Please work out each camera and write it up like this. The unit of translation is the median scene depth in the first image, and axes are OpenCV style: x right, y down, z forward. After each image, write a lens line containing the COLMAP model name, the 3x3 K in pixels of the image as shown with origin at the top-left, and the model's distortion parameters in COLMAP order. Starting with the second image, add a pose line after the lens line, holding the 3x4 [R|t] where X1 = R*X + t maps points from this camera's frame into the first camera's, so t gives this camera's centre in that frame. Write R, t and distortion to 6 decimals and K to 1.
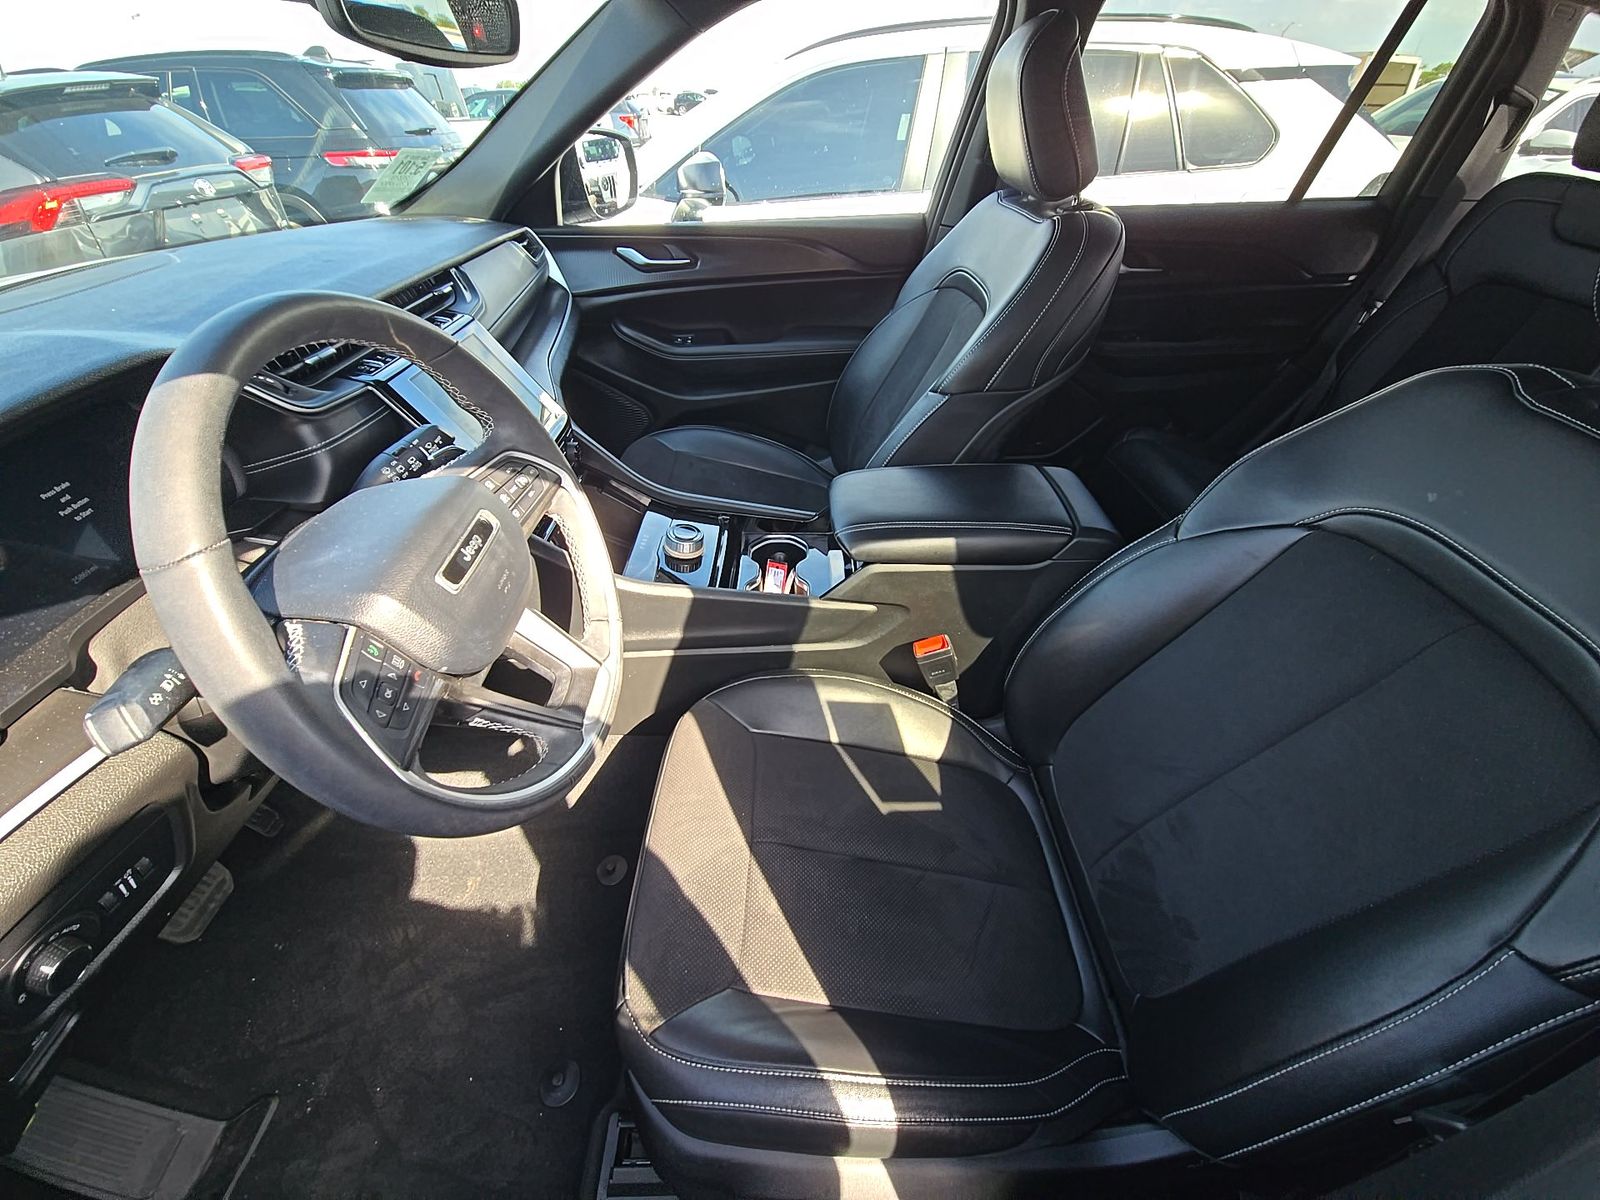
lens RADIAL K [[650.8, 0, 783.2], [0, 650.8, 593.4], [0, 0, 1]] dist [0.024726, -0.012200]
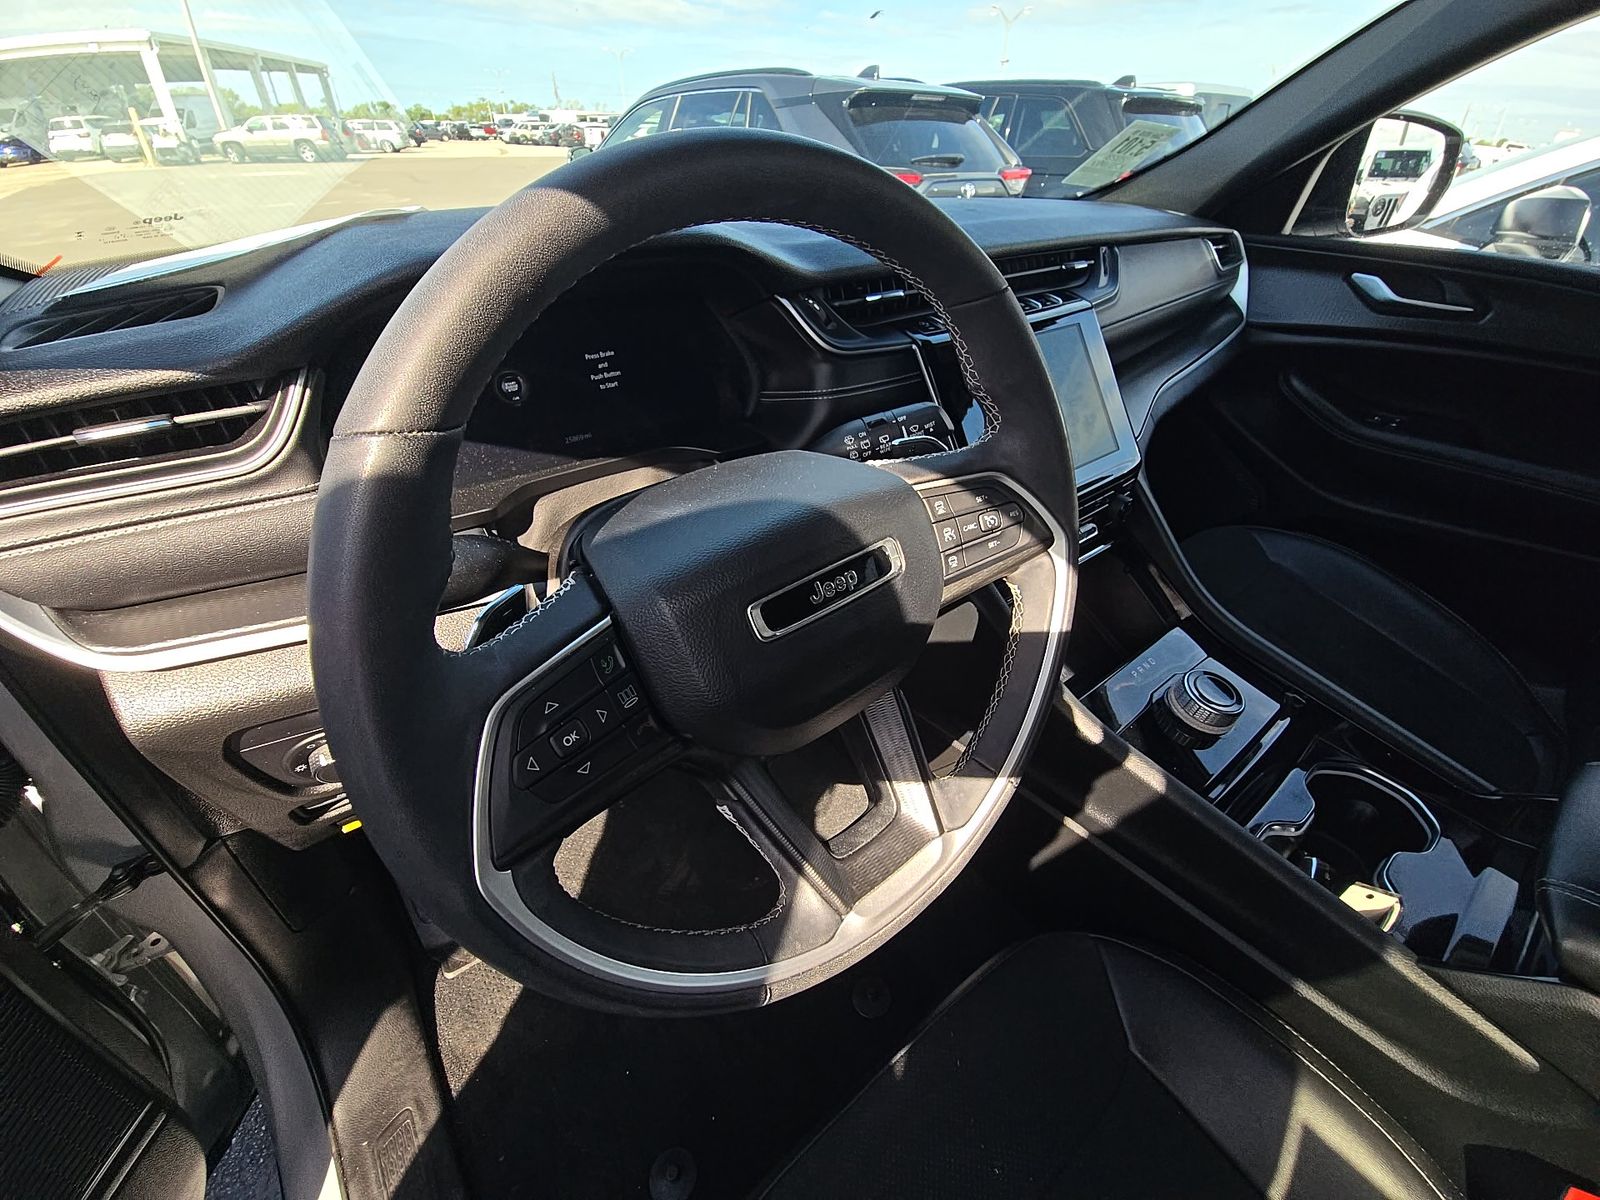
lens RADIAL K [[643.5, 0, 799.0], [0, 643.5, 595.9], [0, 0, 1]] dist [0.015169, -0.012558]
pose [[0.631052, 0.461697, -0.623386, -0.057102], [-0.481362, 0.863233, 0.152052, -0.073081], [0.608329, 0.204122, 0.766988, 0.266845]]
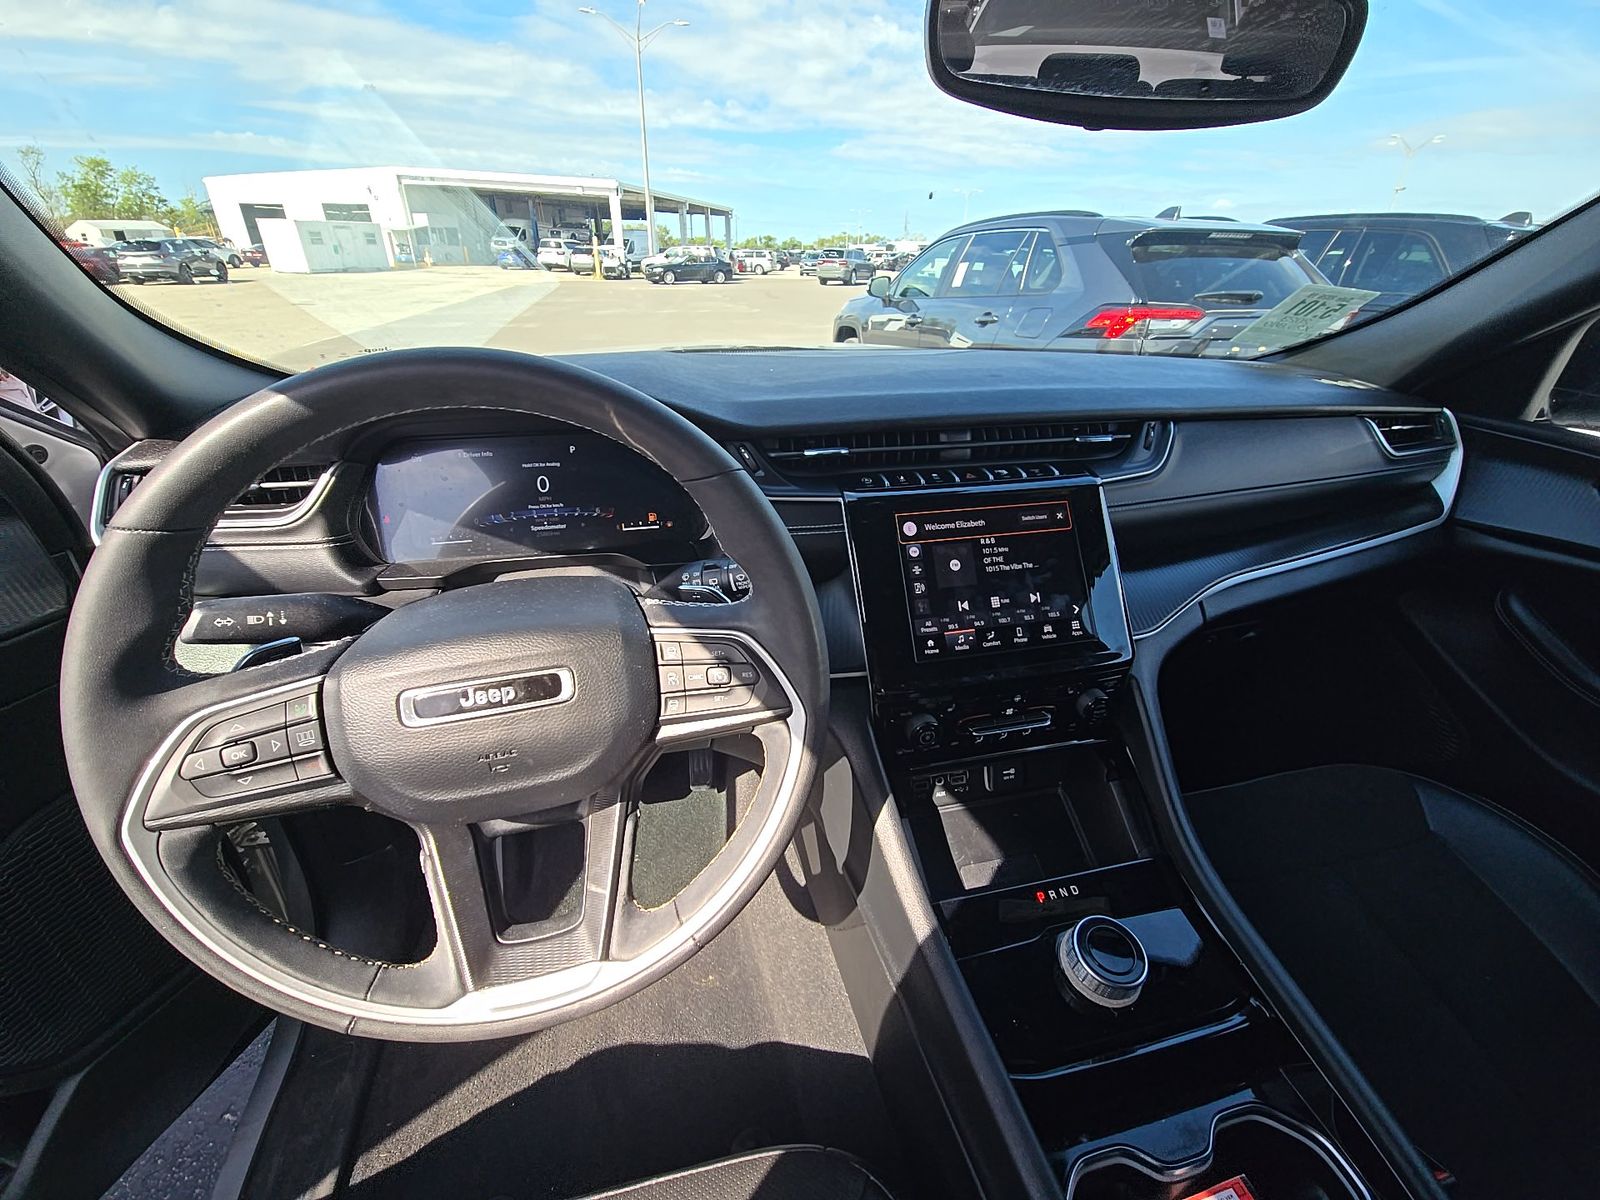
lens RADIAL K [[638.9, 0, 812.2], [0, 638.9, 598.4], [0, 0, 1]] dist [0.019901, -0.017776]
pose [[0.249865, 0.465994, -0.848774, 0.096192], [-0.598532, 0.763382, 0.242914, -0.289860], [0.761135, 0.447323, 0.469655, 0.465553]]
